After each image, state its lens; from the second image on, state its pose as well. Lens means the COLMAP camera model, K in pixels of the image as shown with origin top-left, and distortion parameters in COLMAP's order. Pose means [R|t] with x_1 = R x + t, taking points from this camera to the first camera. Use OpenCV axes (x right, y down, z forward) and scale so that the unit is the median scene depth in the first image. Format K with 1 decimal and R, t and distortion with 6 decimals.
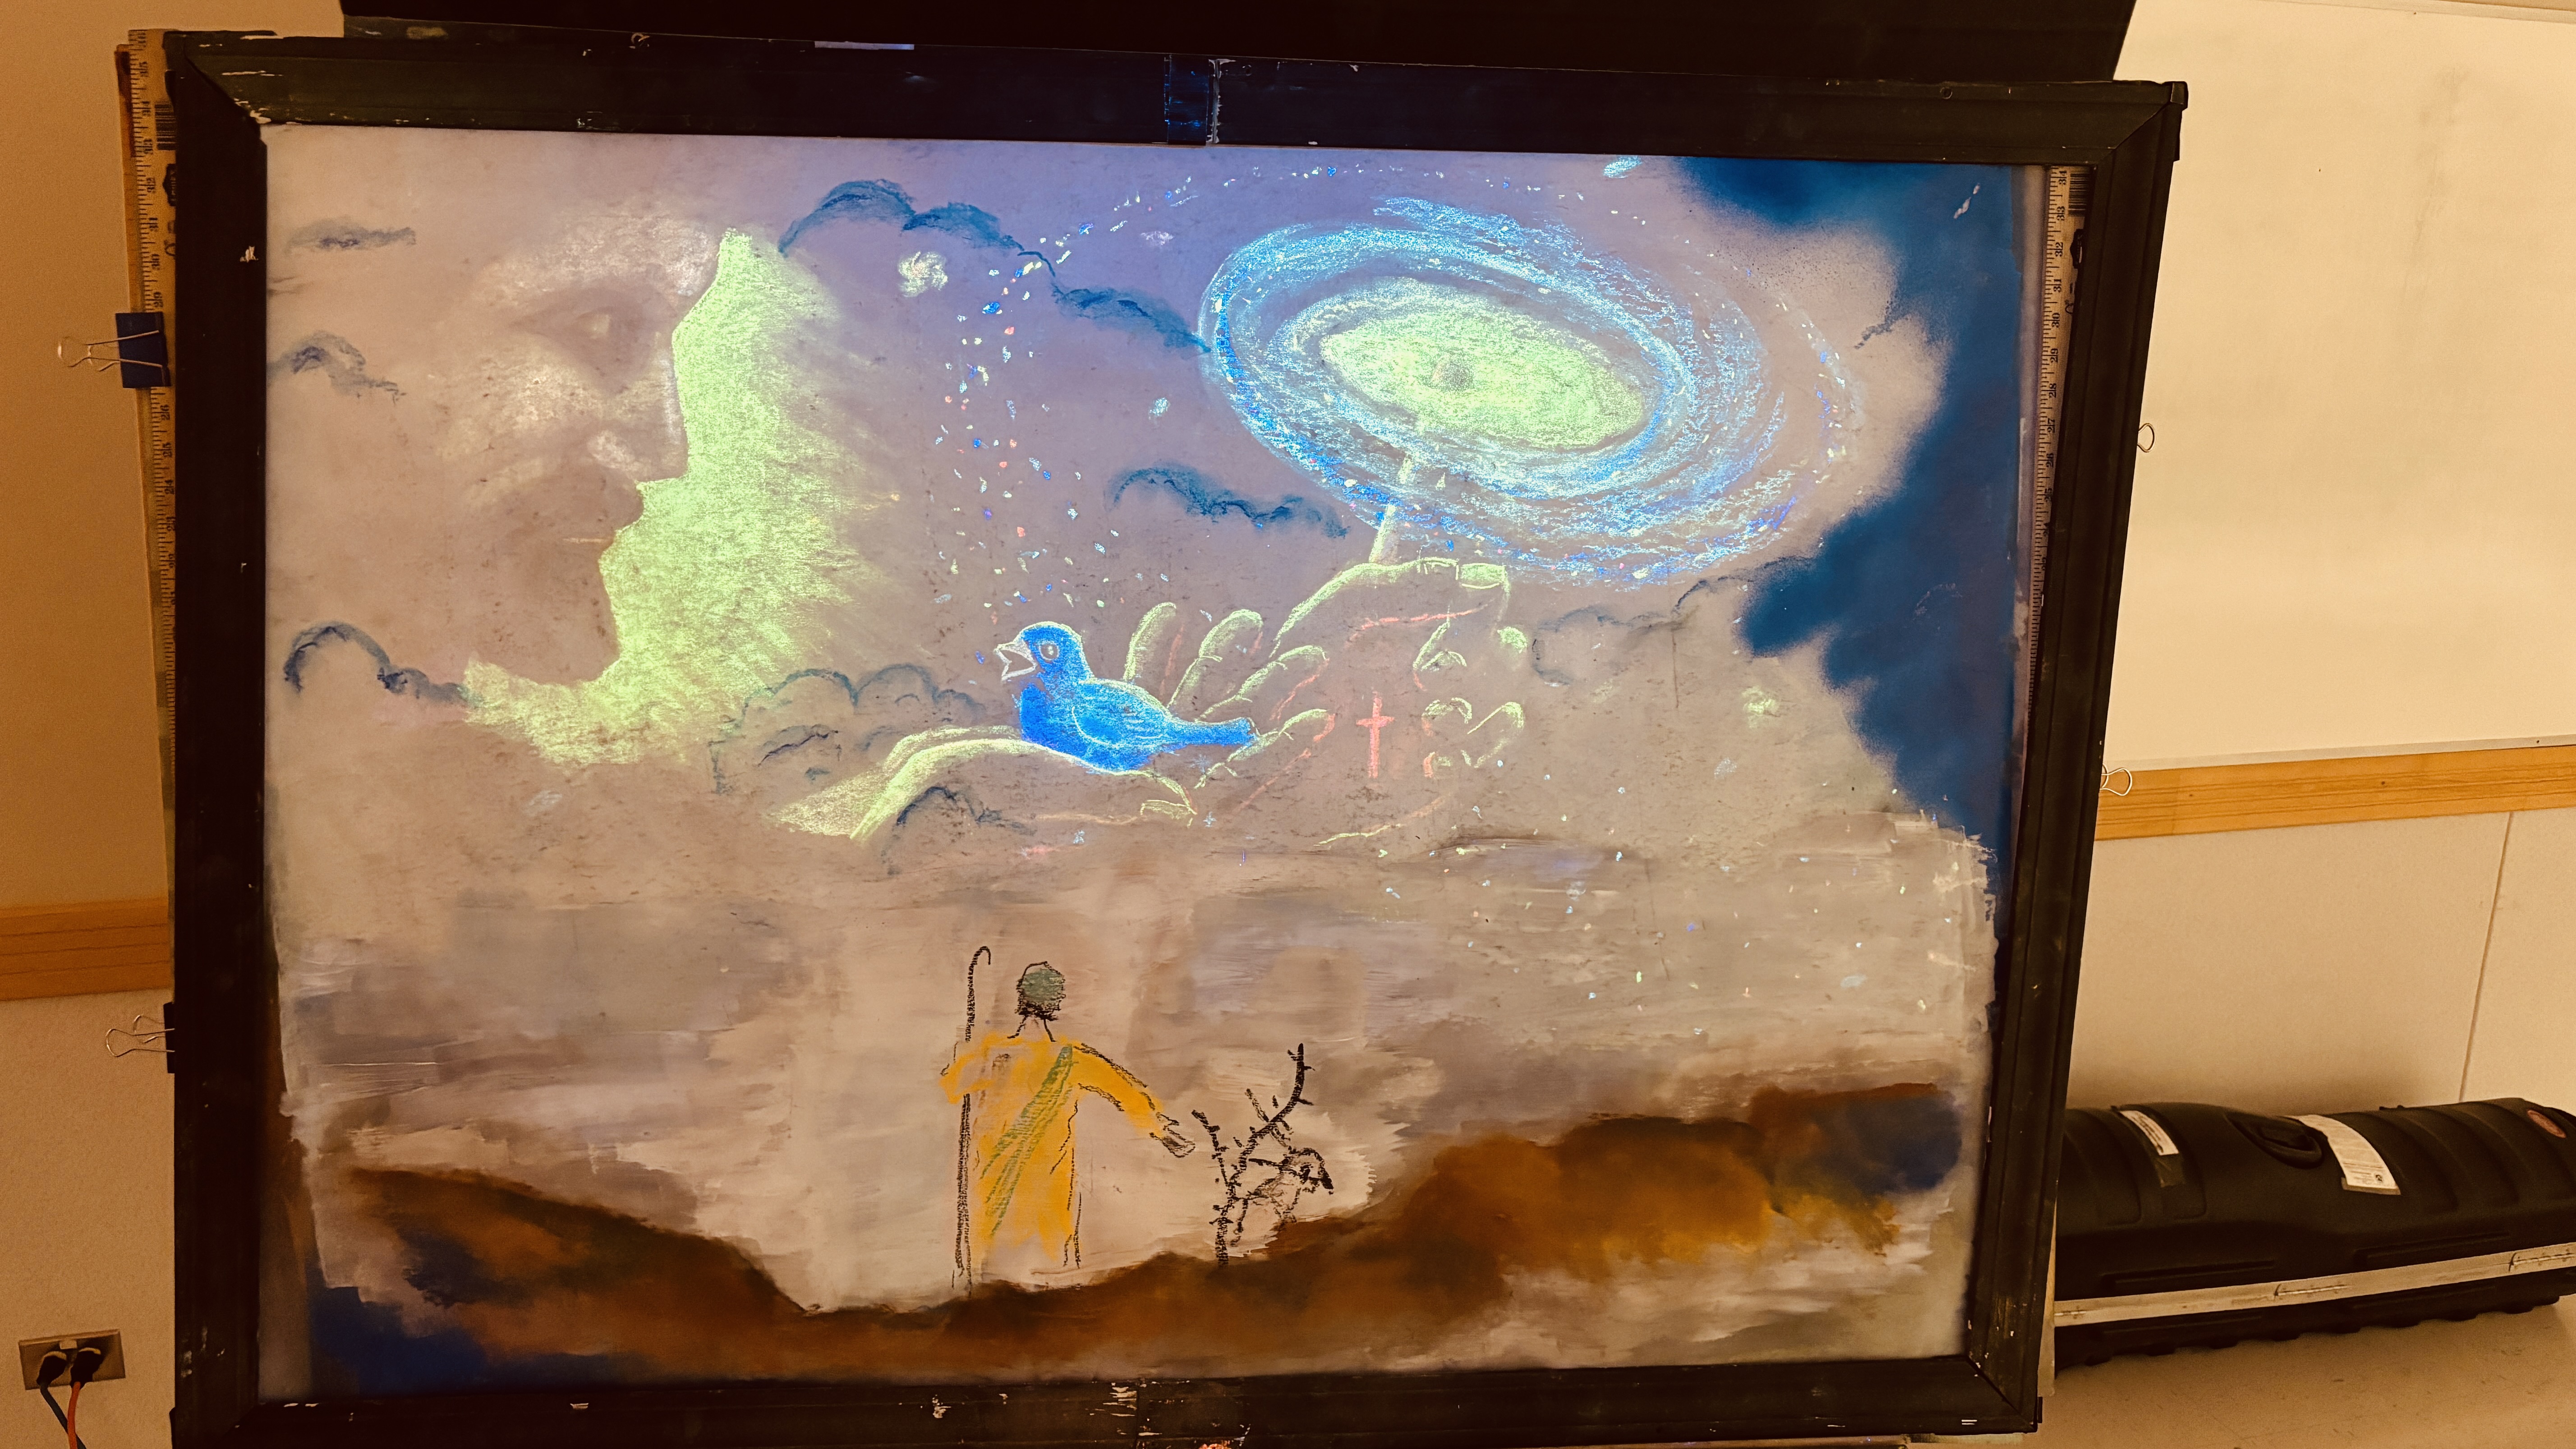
lens RADIAL K [[1932.6, 0, 1296.5], [0, 1932.6, 733.1], [0, 0, 1]] dist [0.045483, -0.033304]
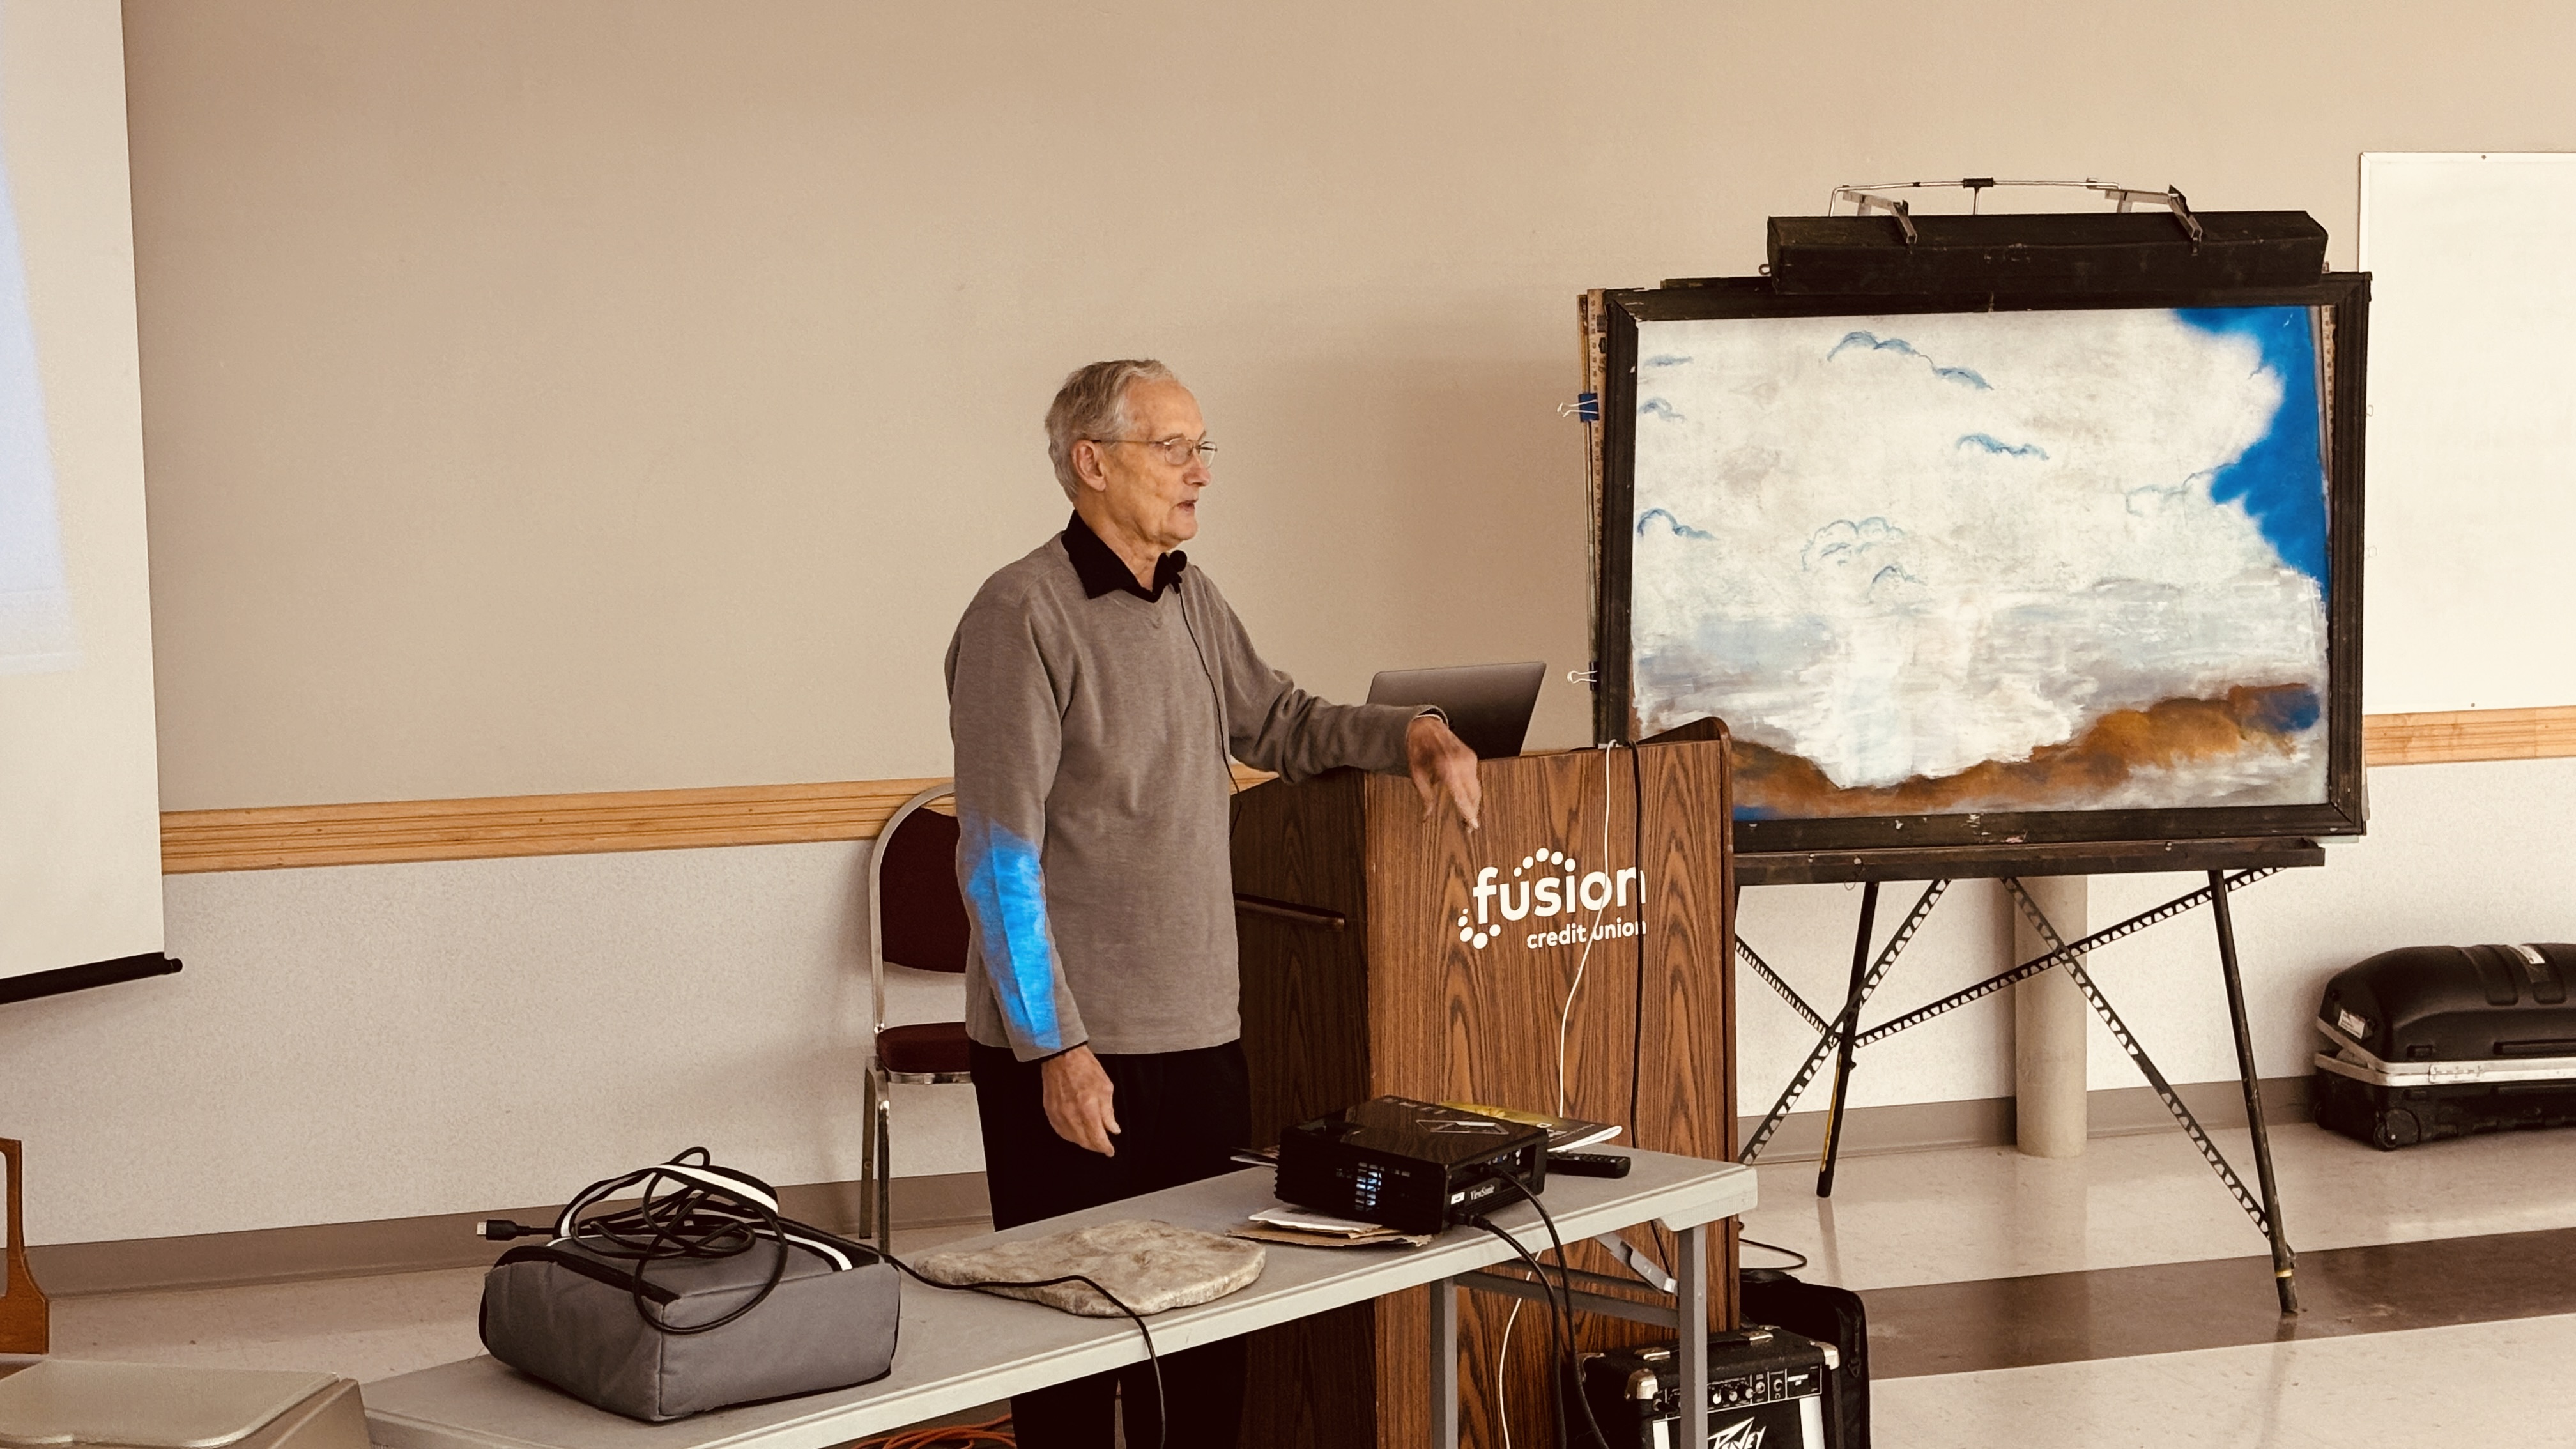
lens RADIAL K [[4220.0, 0, 1308.8], [0, 4220.0, 759.5], [0, 0, 1]] dist [0.212669, 0.000000]
pose [[0.998639, -0.039459, 0.034113, -1.097438], [0.044203, 0.987413, -0.151858, 1.040082], [-0.027692, 0.153160, 0.987813, -4.211314]]
